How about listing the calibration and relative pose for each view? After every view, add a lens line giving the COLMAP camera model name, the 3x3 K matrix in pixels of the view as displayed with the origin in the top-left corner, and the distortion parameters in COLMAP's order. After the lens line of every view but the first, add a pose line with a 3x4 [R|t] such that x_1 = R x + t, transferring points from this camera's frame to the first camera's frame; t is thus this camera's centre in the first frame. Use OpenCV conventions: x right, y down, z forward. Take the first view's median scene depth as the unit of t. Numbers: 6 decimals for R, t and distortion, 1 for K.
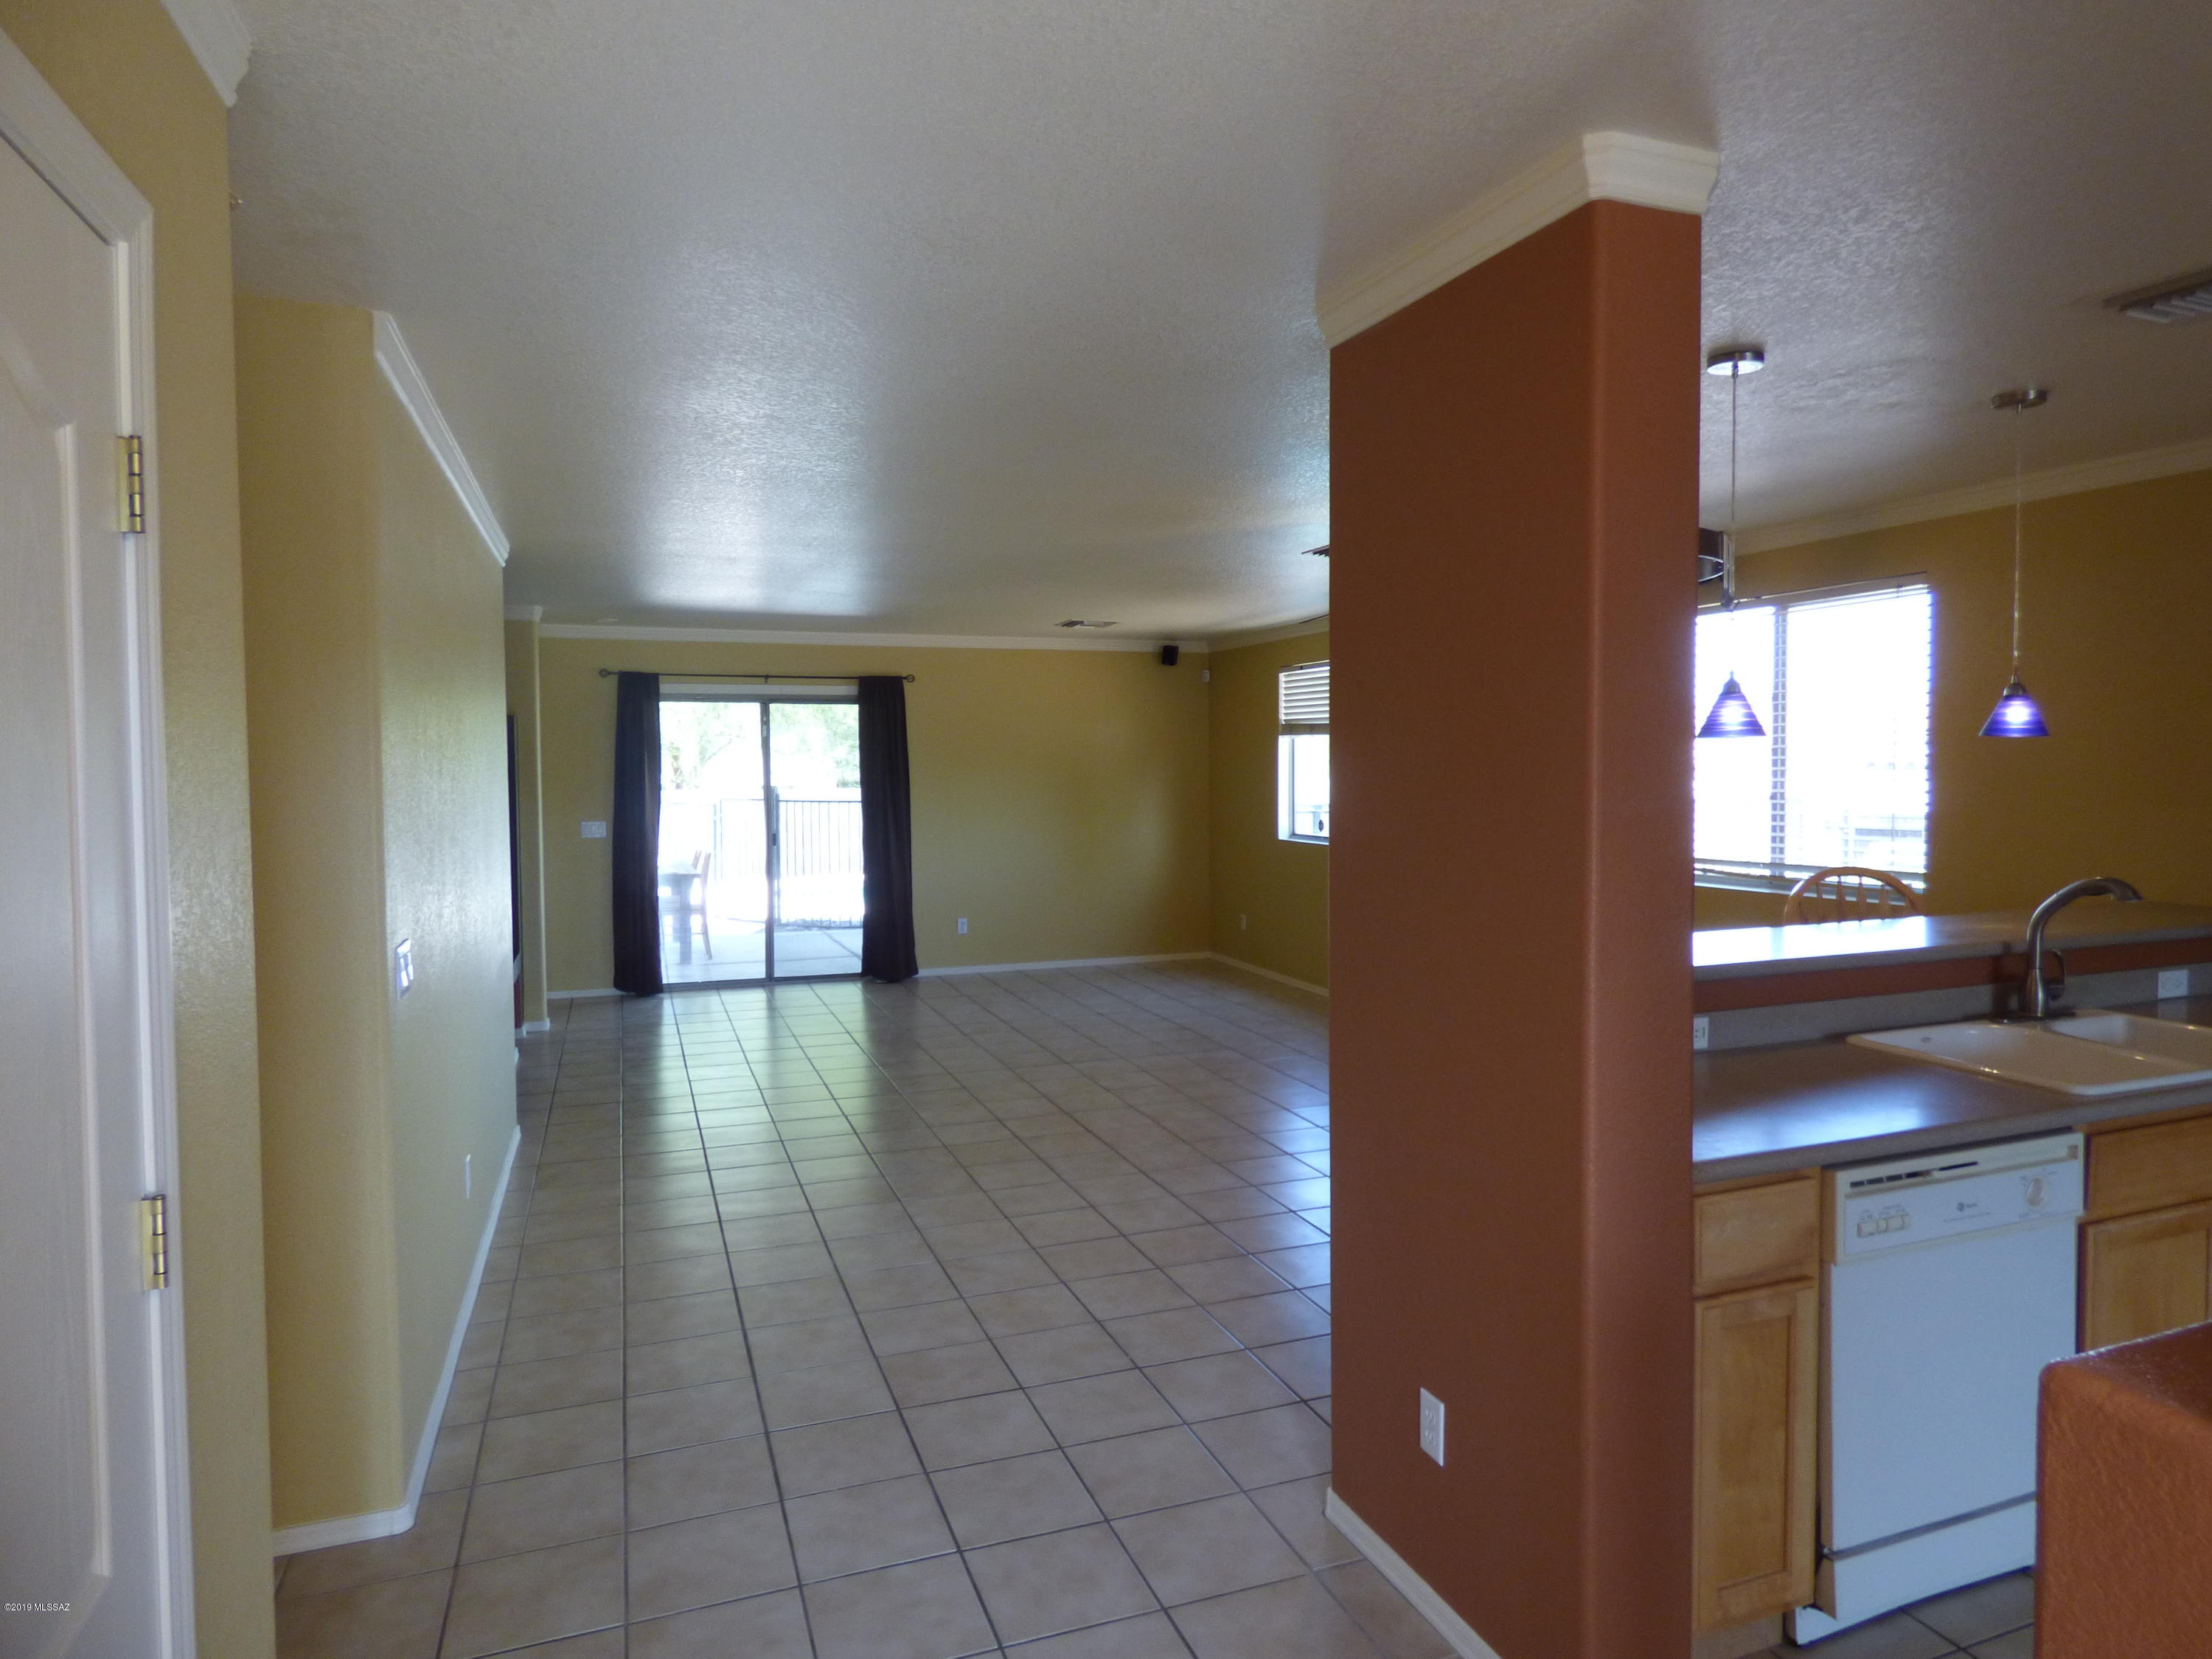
lens RADIAL K [[1350.6, 0, 1123.1], [0, 1350.6, 833.5], [0, 0, 1]] dist [0.016877, 0.001603]
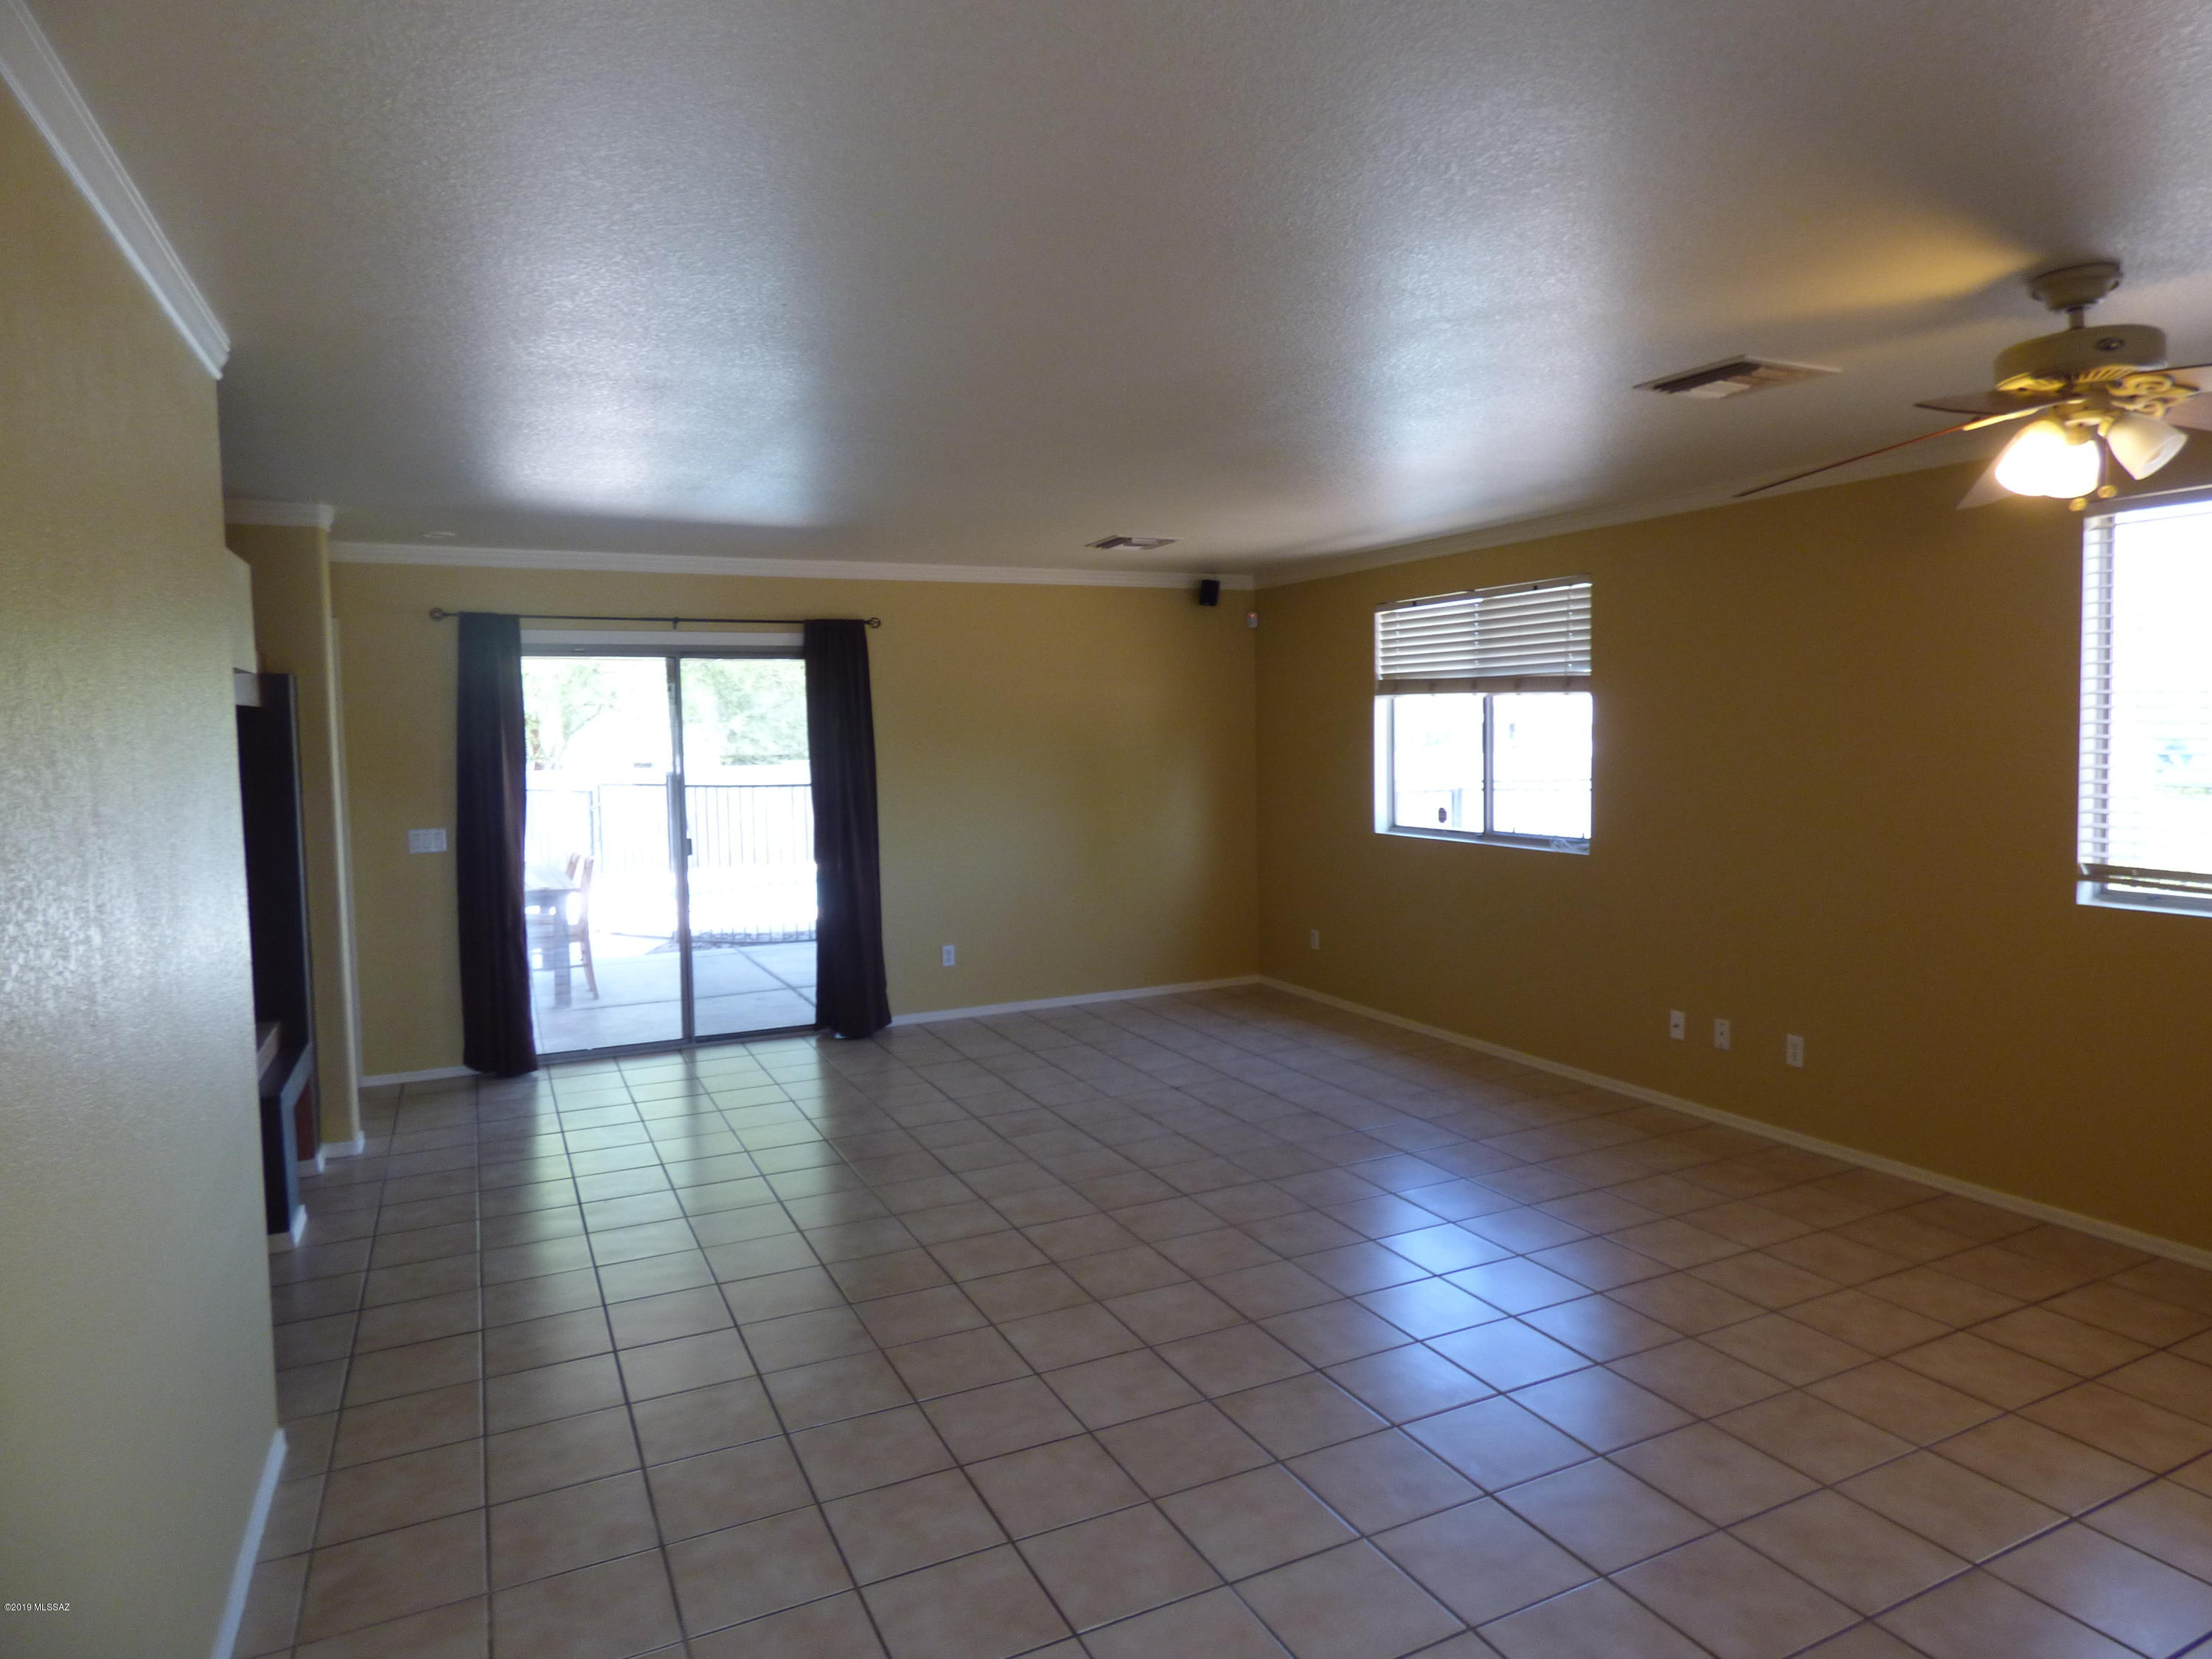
lens RADIAL K [[1350.6, 0, 1127.2], [0, 1350.6, 828.2], [0, 0, 1]] dist [0.016877, 0.001603]
pose [[0.995214, -0.019742, 0.095707, -0.097154], [0.017864, 0.999632, 0.020436, -0.016547], [-0.096075, -0.018629, 0.995200, 0.264590]]
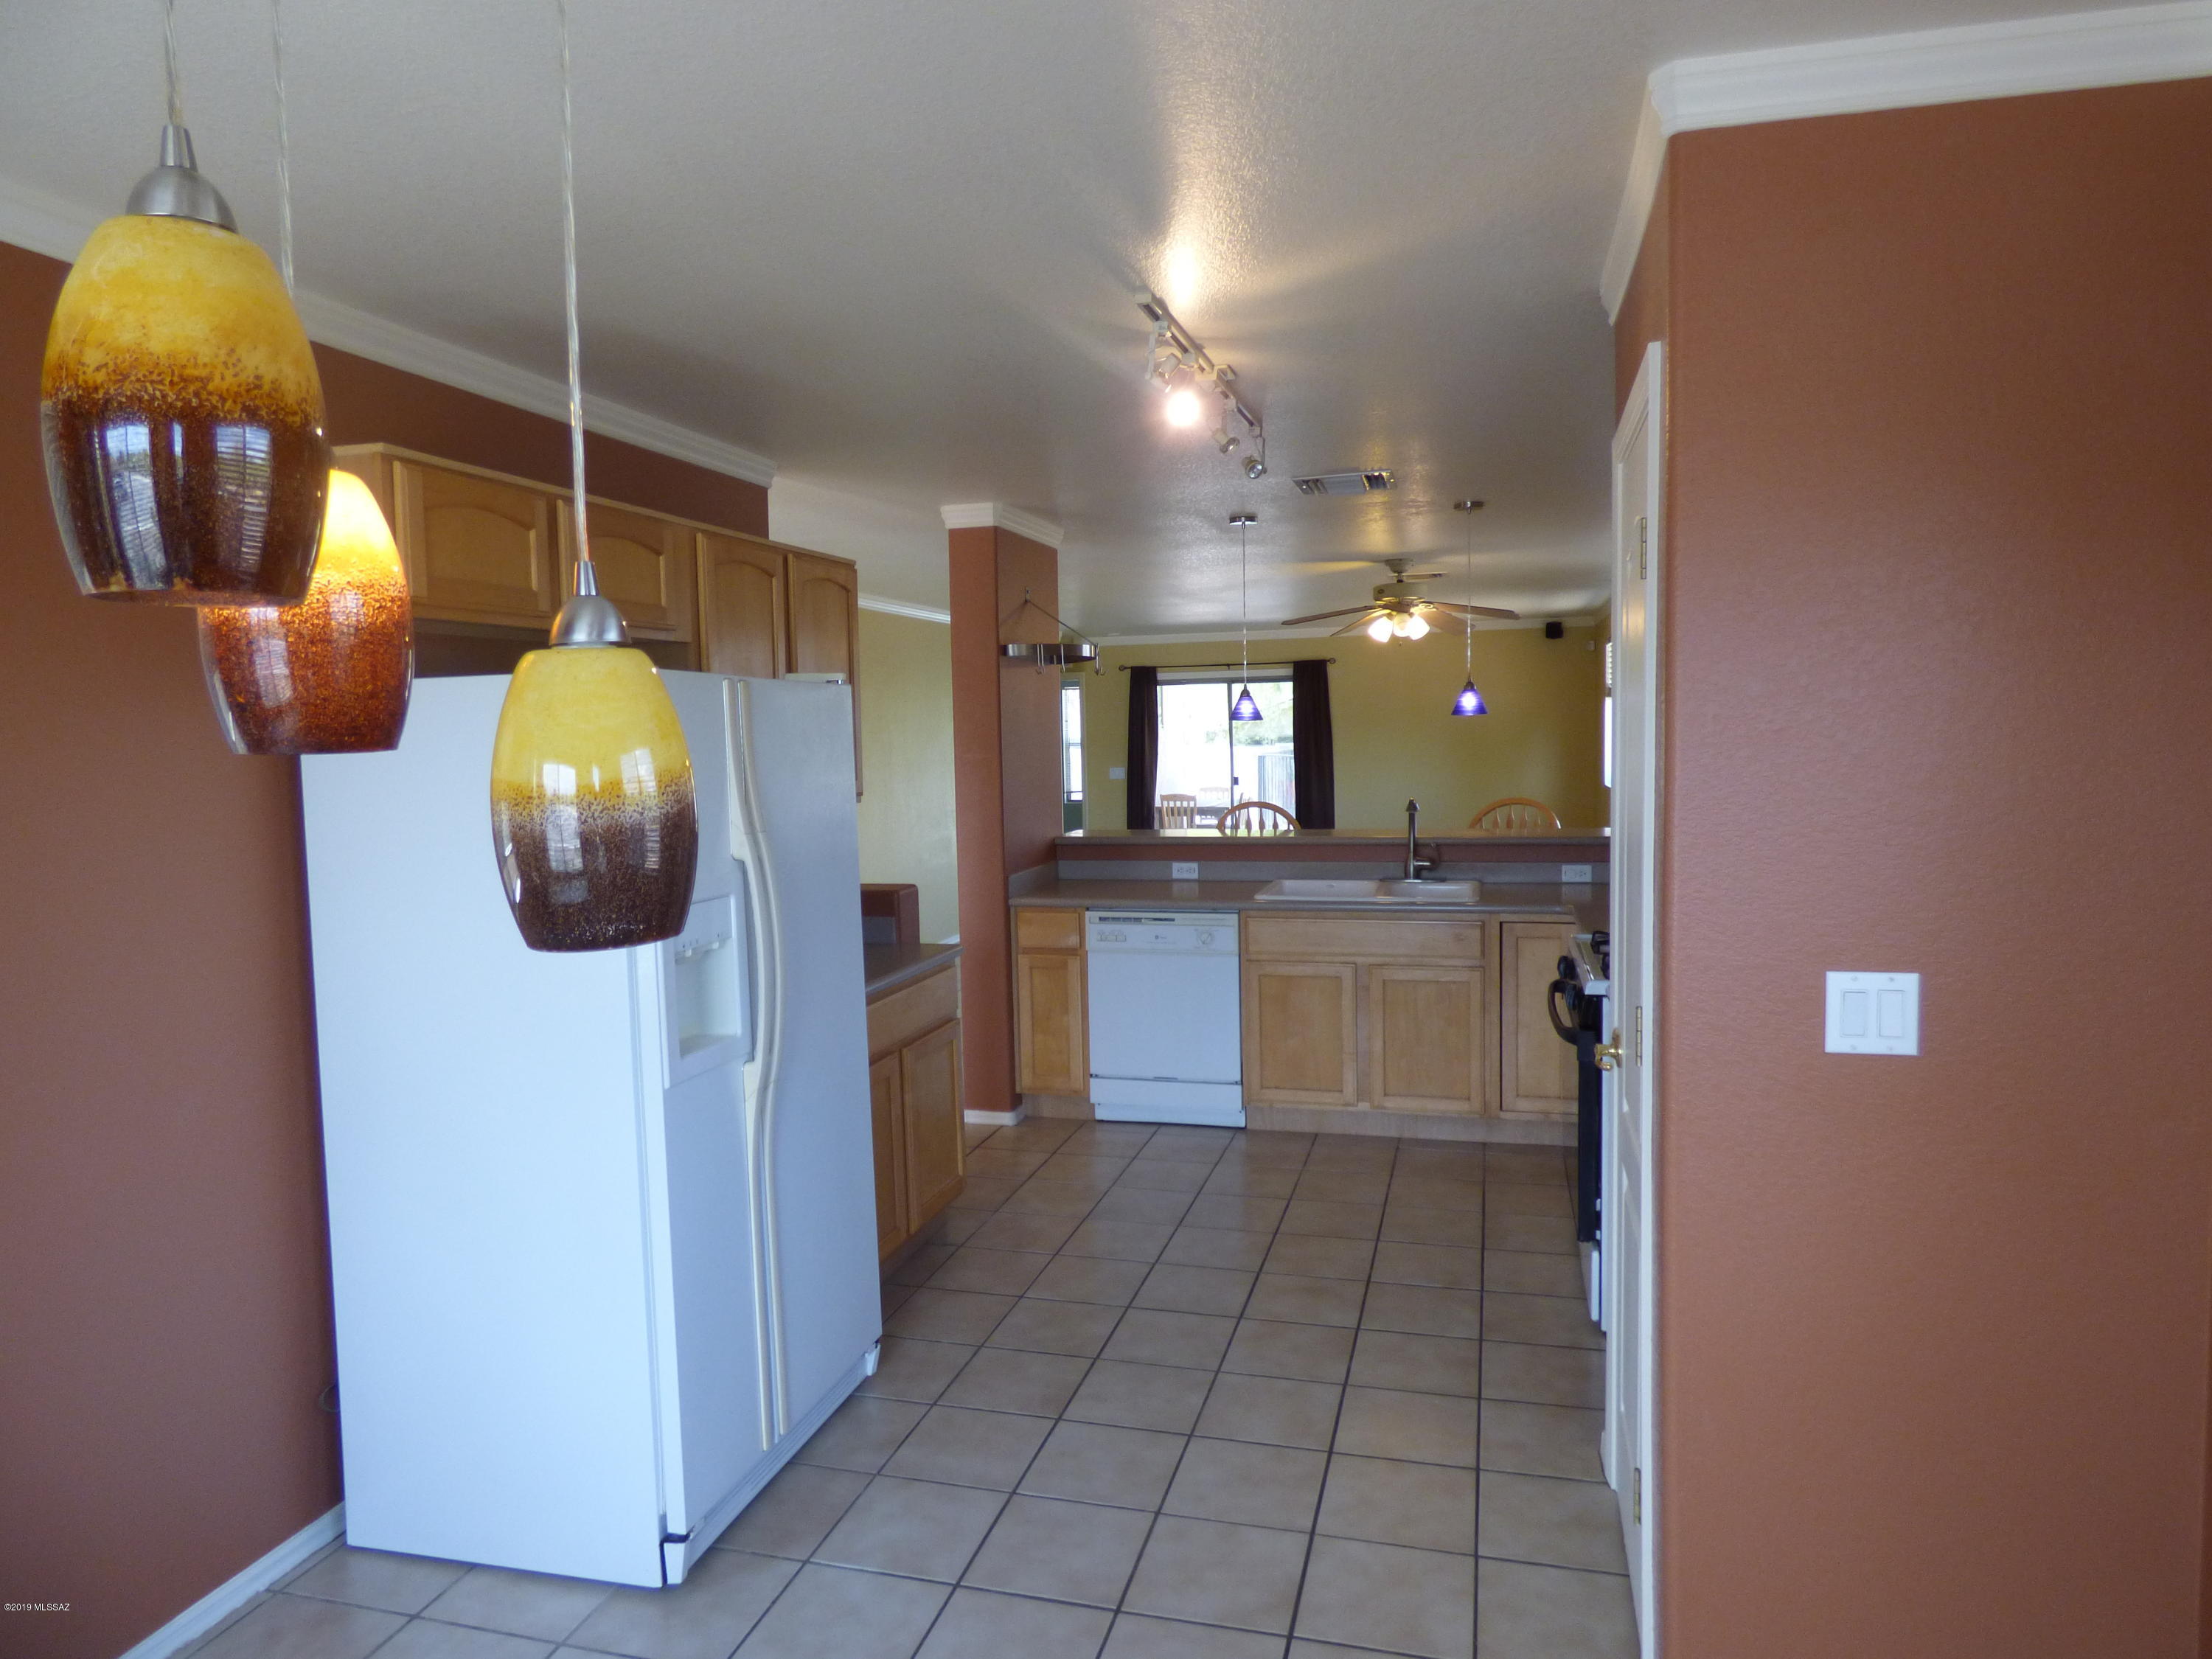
lens RADIAL K [[1350.6, 0, 1089.7], [0, 1350.6, 826.2], [0, 0, 1]] dist [0.016877, 0.001603]
pose [[0.800867, 0.032724, -0.597947, 0.467104], [-0.014920, 0.999286, 0.034705, 0.004614], [0.598656, -0.018873, 0.800784, -0.212293]]
